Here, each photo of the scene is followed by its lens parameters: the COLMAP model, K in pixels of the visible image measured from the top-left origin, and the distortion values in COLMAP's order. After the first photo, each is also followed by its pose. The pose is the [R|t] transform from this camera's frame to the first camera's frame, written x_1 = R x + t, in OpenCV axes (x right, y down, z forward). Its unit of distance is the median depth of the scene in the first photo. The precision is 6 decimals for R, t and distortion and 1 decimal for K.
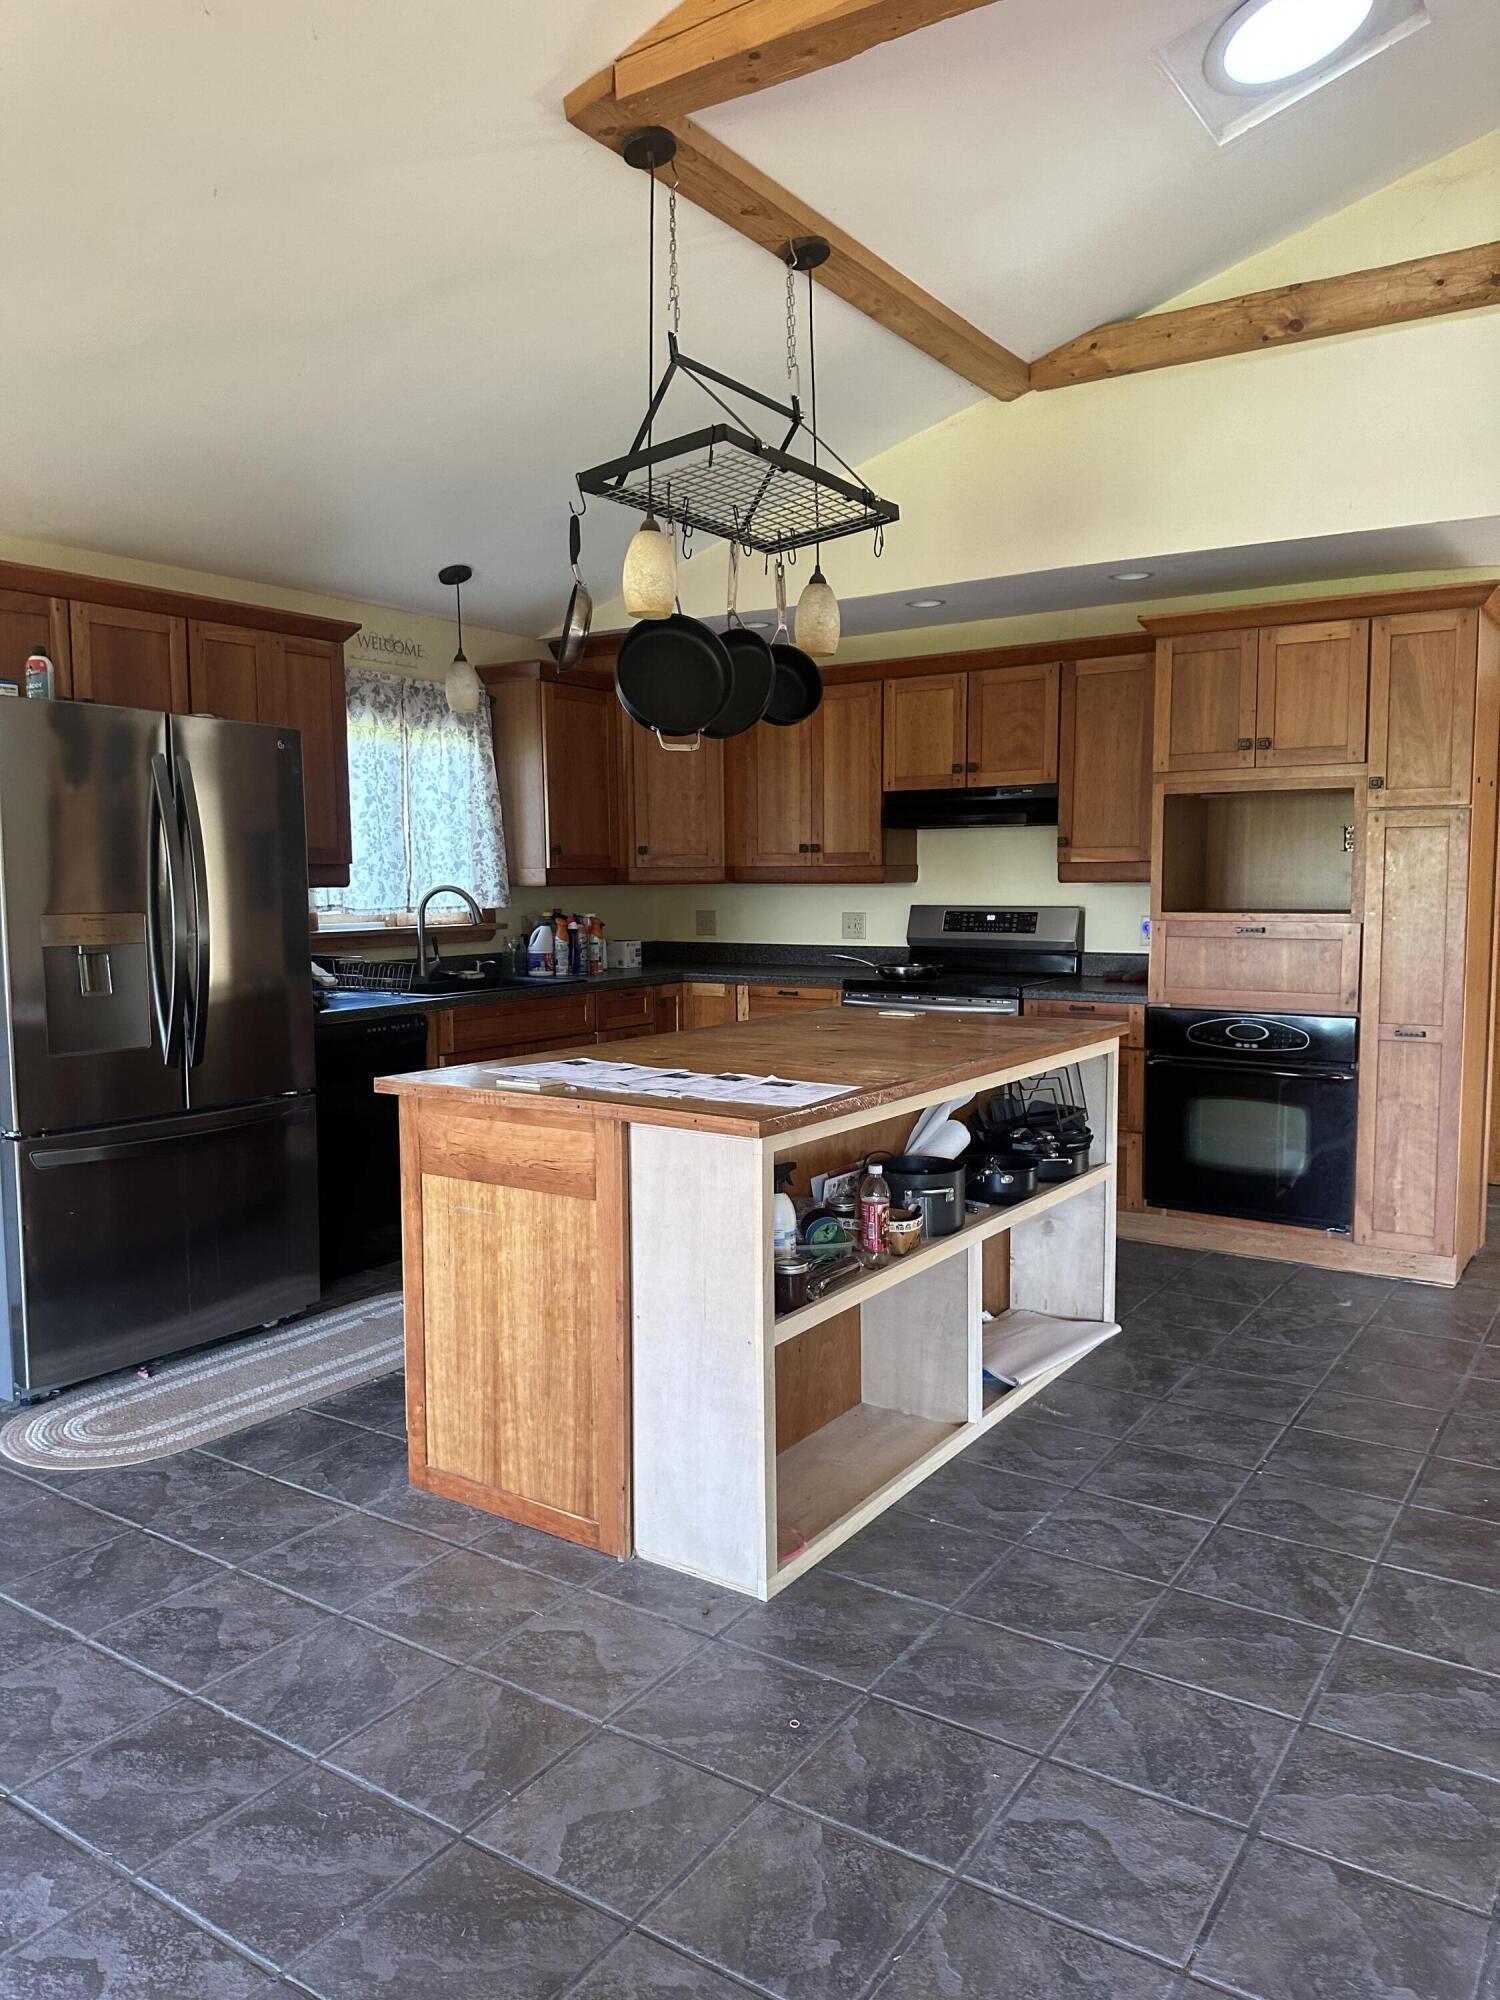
lens RADIAL K [[1409.6, 0, 754.5], [0, 1409.6, 1006.8], [0, 0, 1]] dist [0.053143, -0.067746]
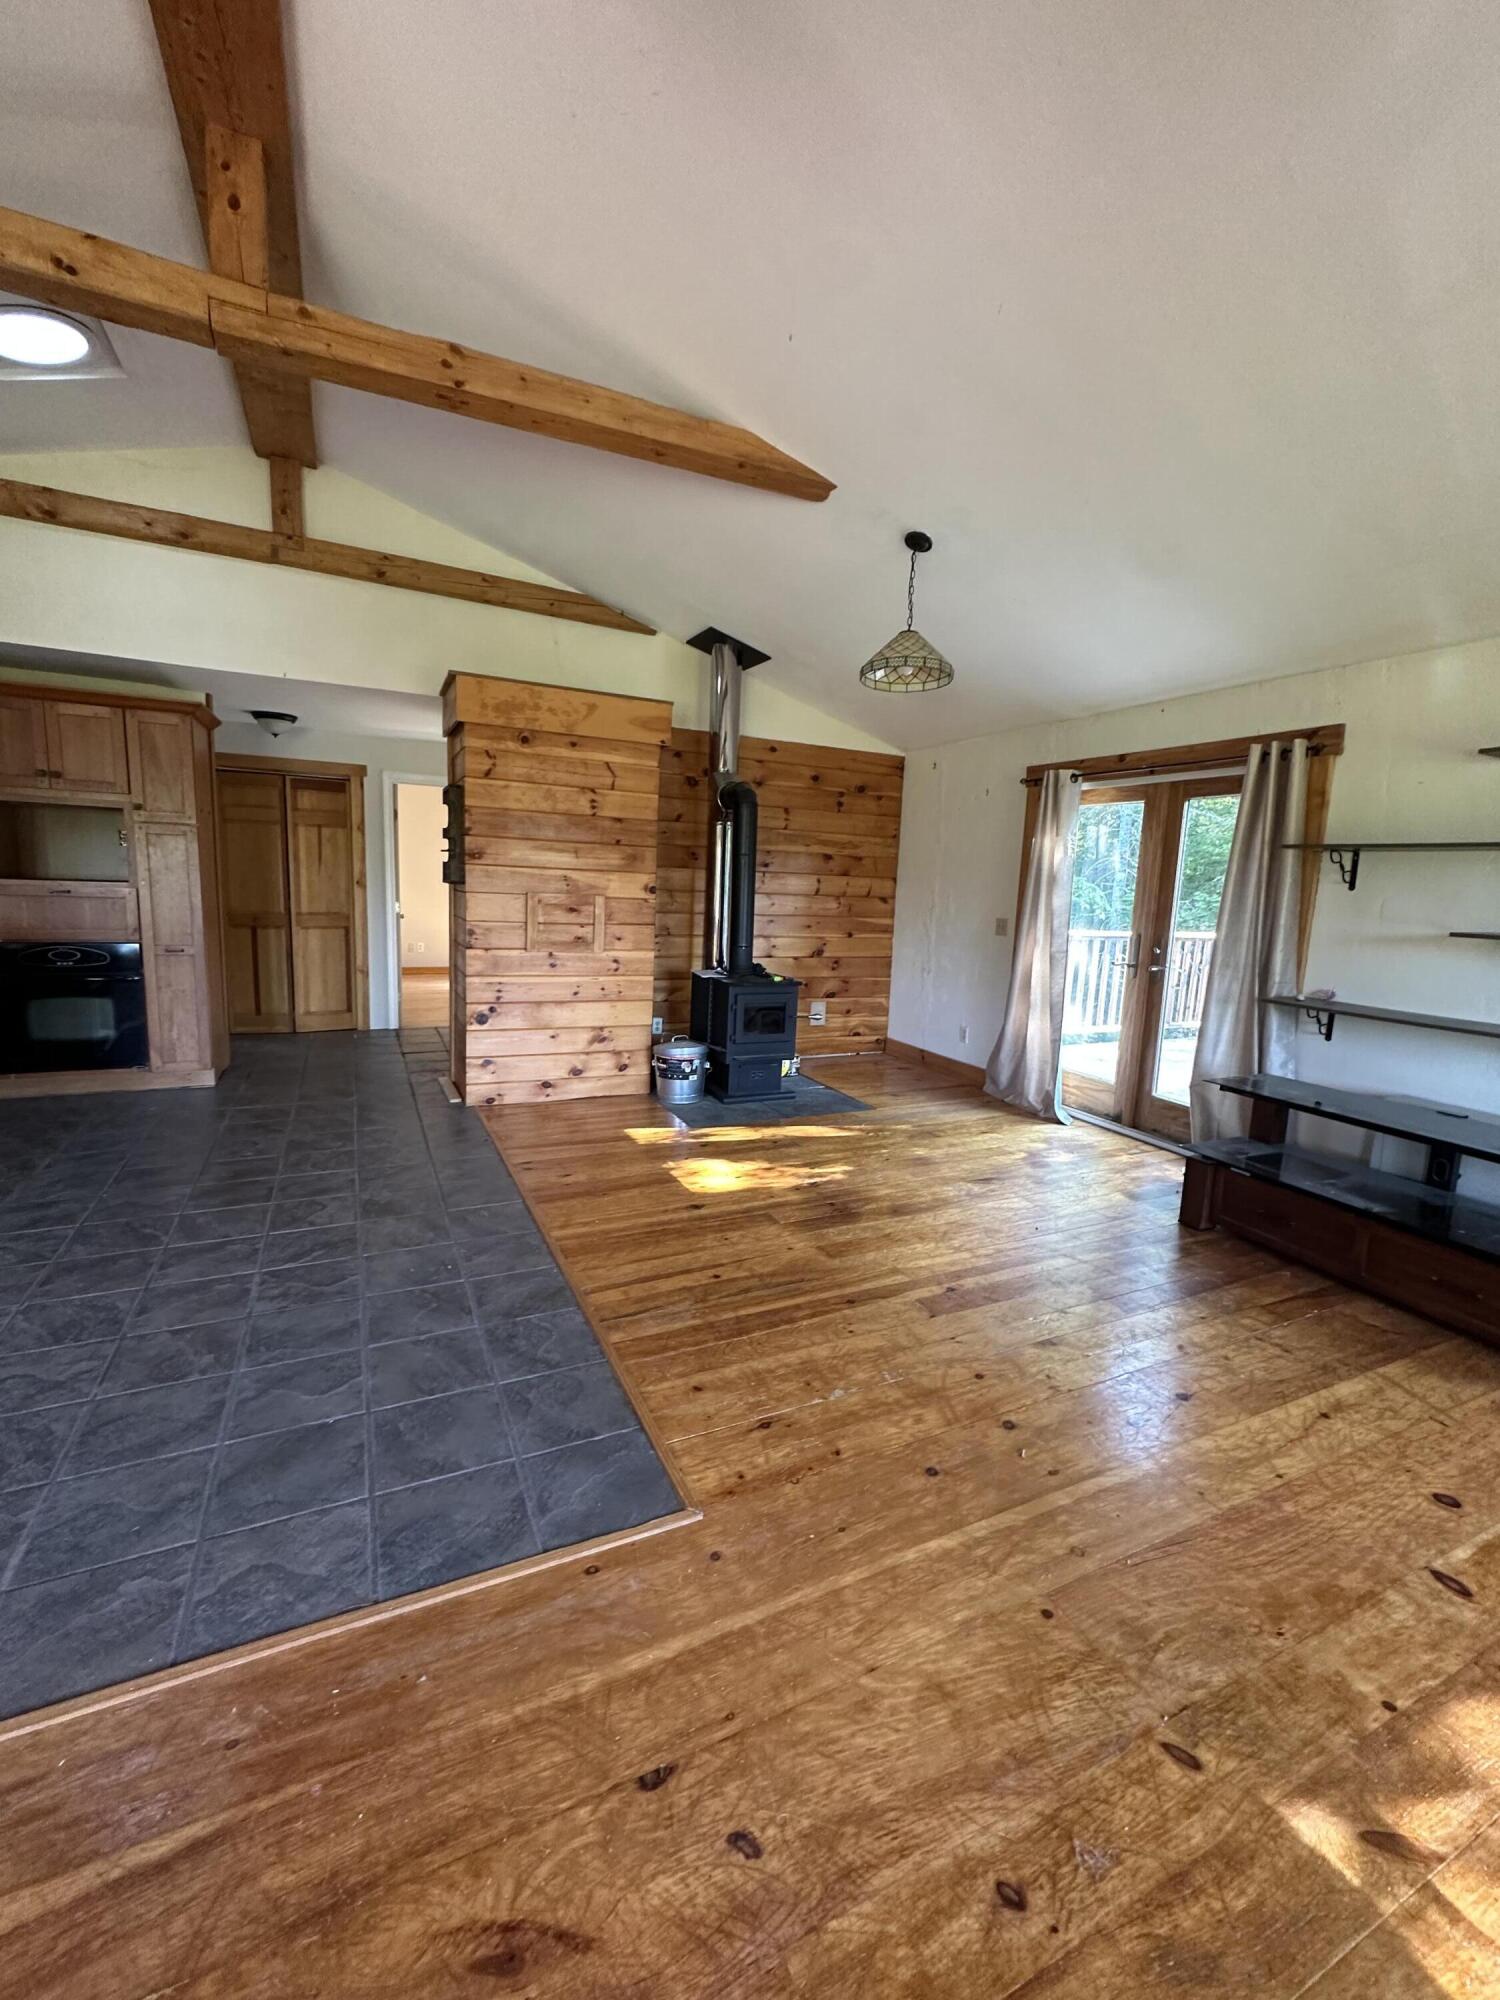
lens RADIAL K [[826.2, 0, 750.0], [0, 826.2, 1000.0], [0, 0, 1]] dist [-0.002083, 0.000199]
pose [[0.508236, -0.098542, 0.855562, -0.086588], [0.038632, 0.995041, 0.091659, 0.017509], [-0.860351, -0.013532, 0.509522, -0.203383]]
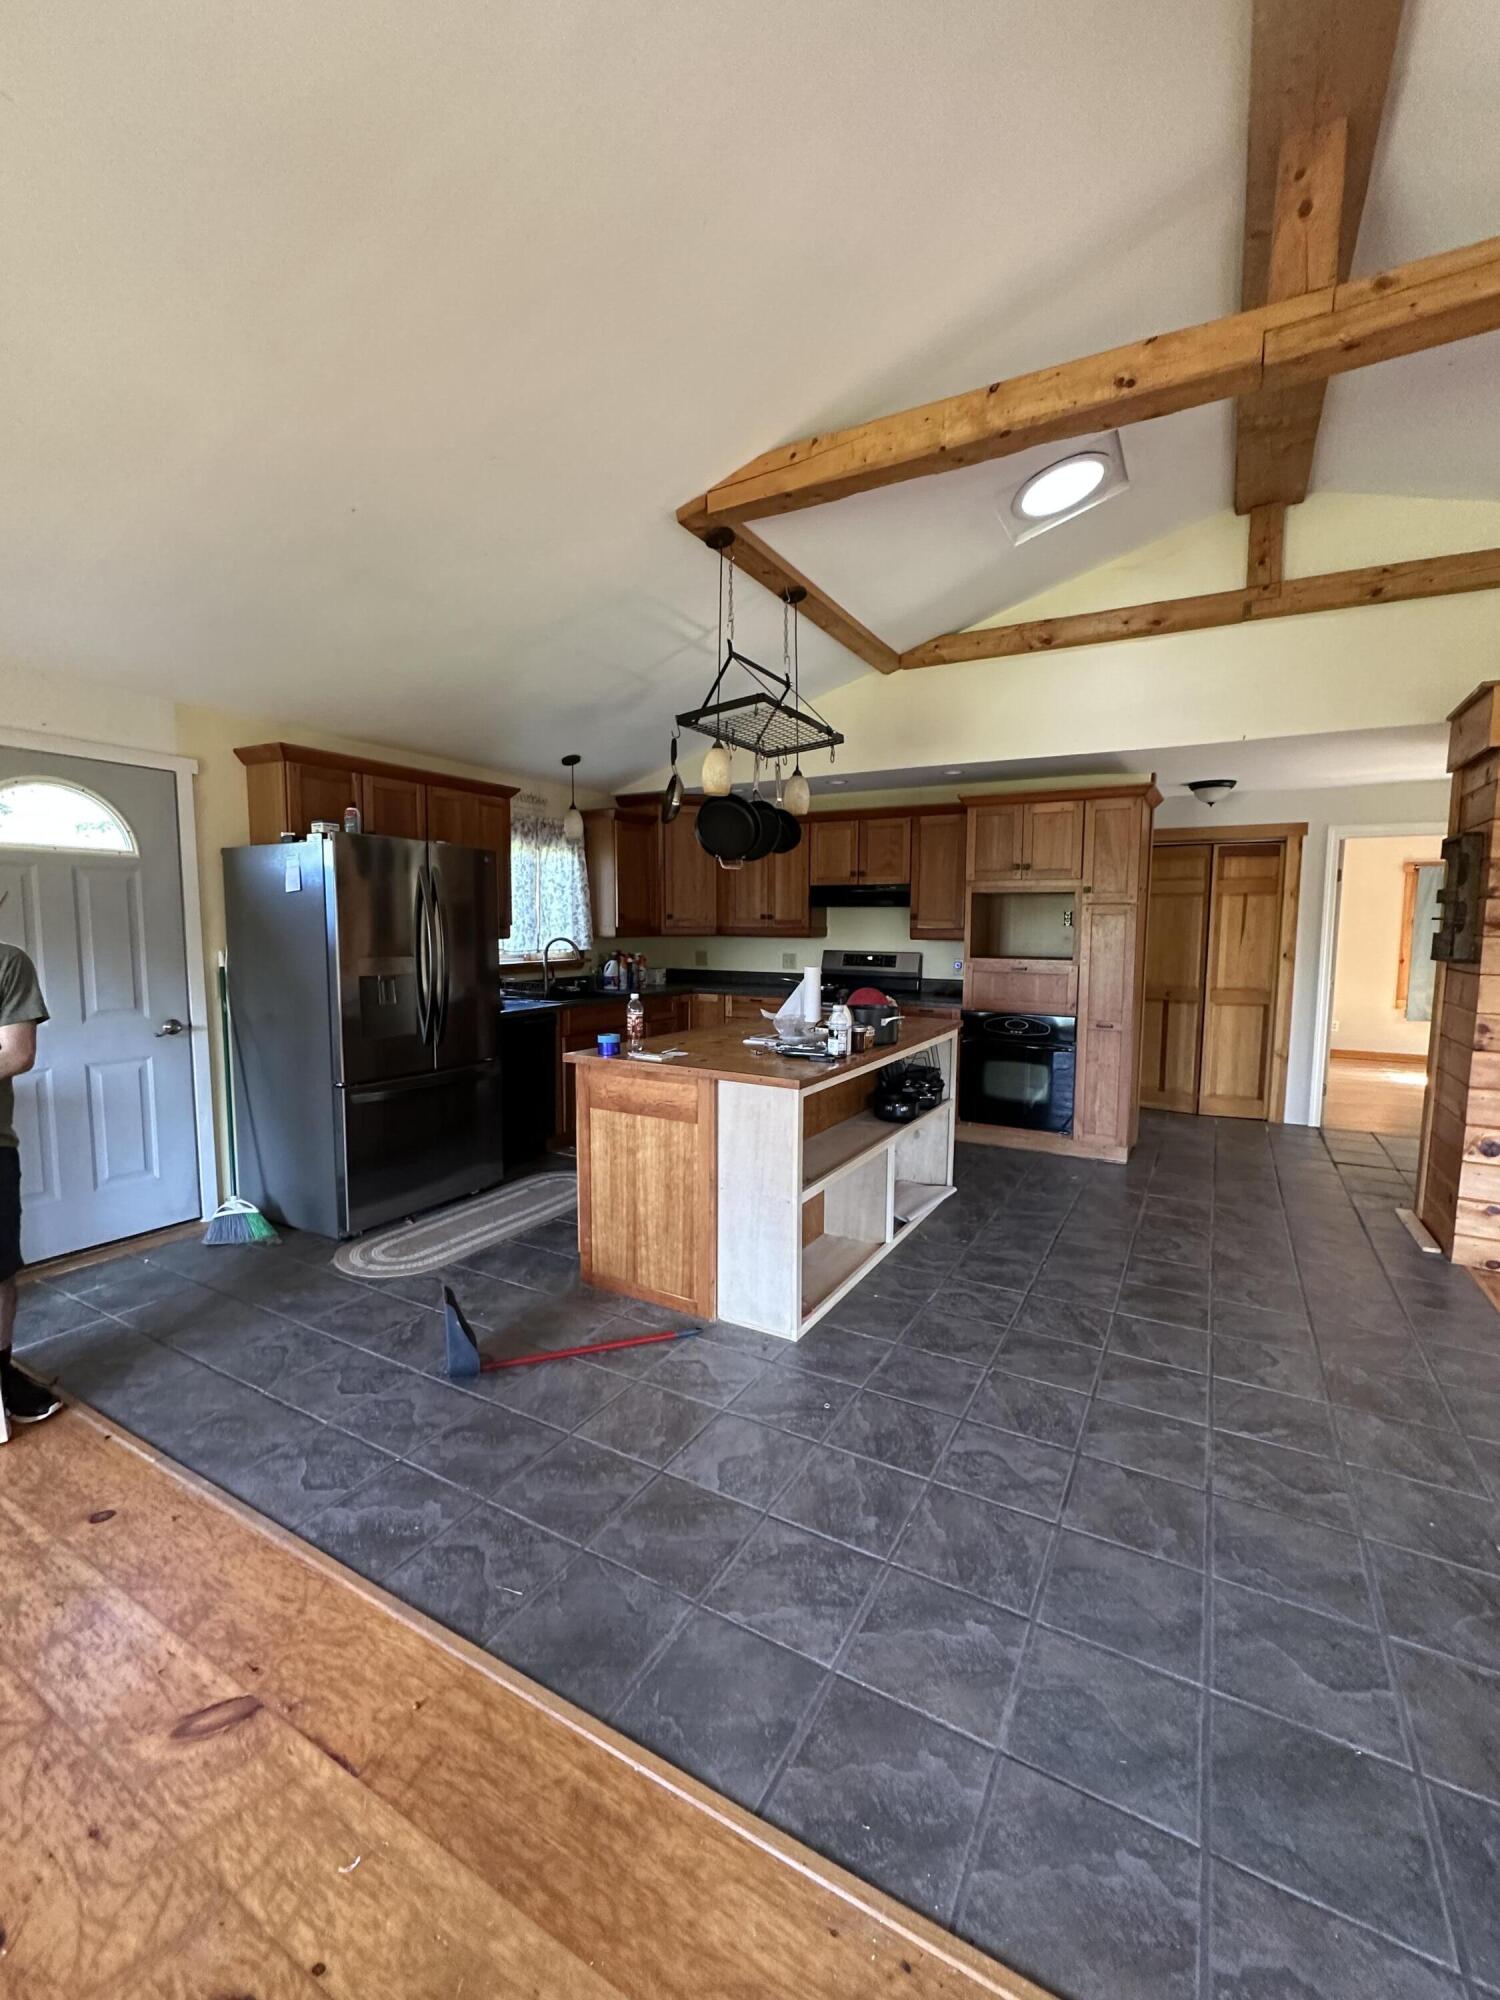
lens RADIAL K [[826.2, 0, 750.0], [0, 826.2, 1000.0], [0, 0, 1]] dist [-0.002083, 0.000199]
pose [[0.997103, 0.004975, 0.075897, -0.101317], [-0.004986, 0.999988, -0.000048, -0.016147], [-0.075897, -0.000331, 0.997116, -0.042661]]
